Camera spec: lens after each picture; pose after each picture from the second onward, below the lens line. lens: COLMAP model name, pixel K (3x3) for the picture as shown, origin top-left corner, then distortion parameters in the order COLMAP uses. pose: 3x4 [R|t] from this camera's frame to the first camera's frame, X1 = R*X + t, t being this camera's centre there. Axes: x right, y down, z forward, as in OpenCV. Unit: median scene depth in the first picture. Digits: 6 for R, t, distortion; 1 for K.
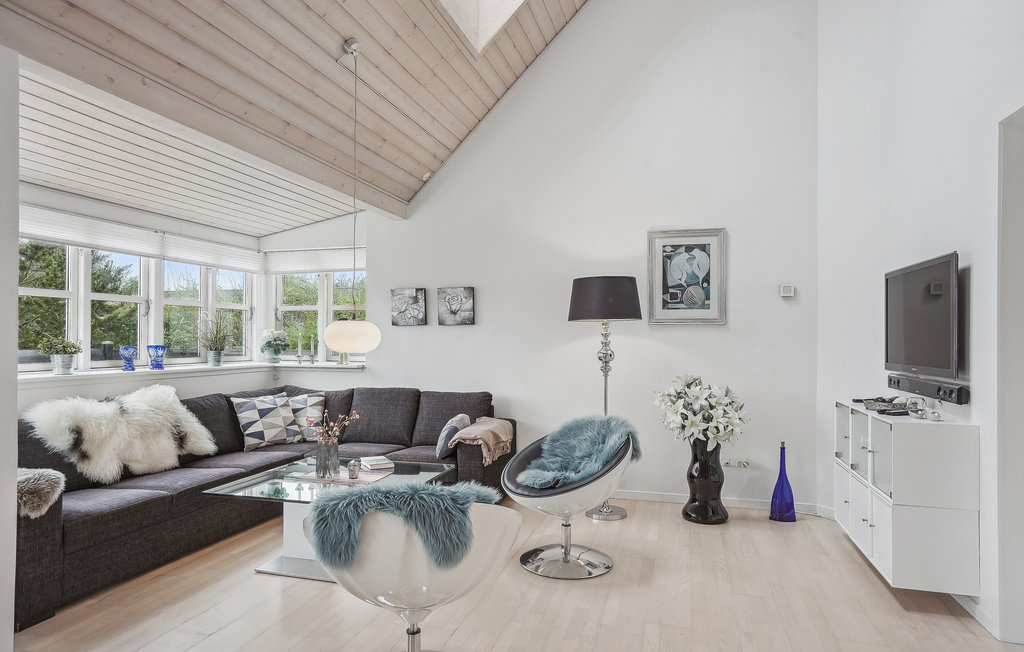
lens RADIAL K [[621.6, 0, 515.4], [0, 621.6, 331.9], [0, 0, 1]] dist [-0.017494, 0.017084]
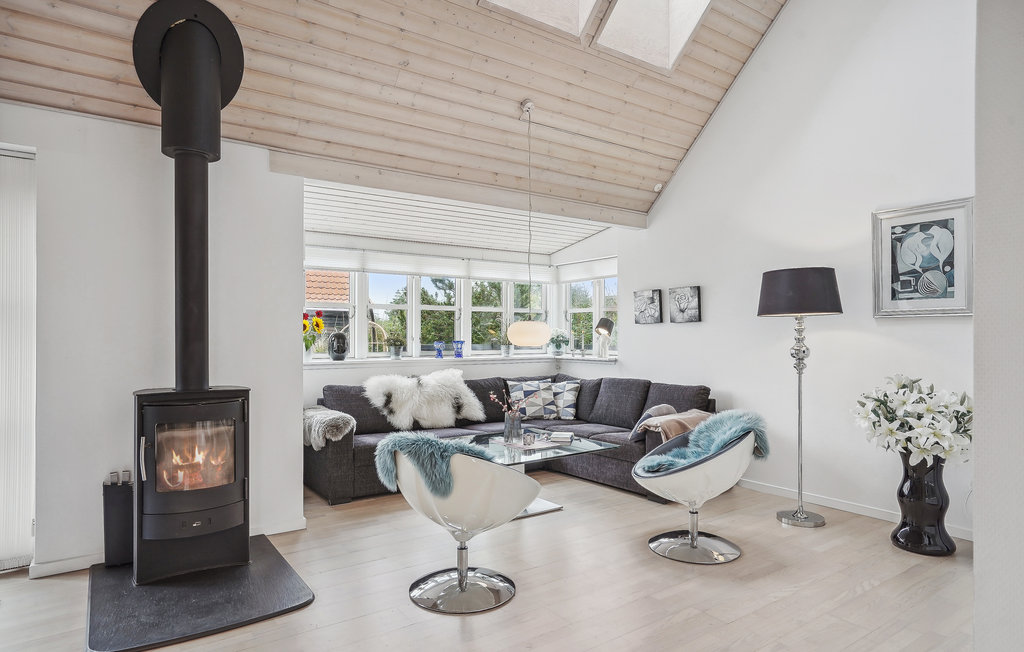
lens RADIAL K [[598.2, 0, 512.1], [0, 598.2, 328.7], [0, 0, 1]] dist [-0.026667, 0.018179]
pose [[0.774327, -0.011491, -0.632681, 0.379531], [0.009465, 0.999934, -0.006577, 0.004139], [0.632715, -0.000896, 0.774385, 0.023820]]
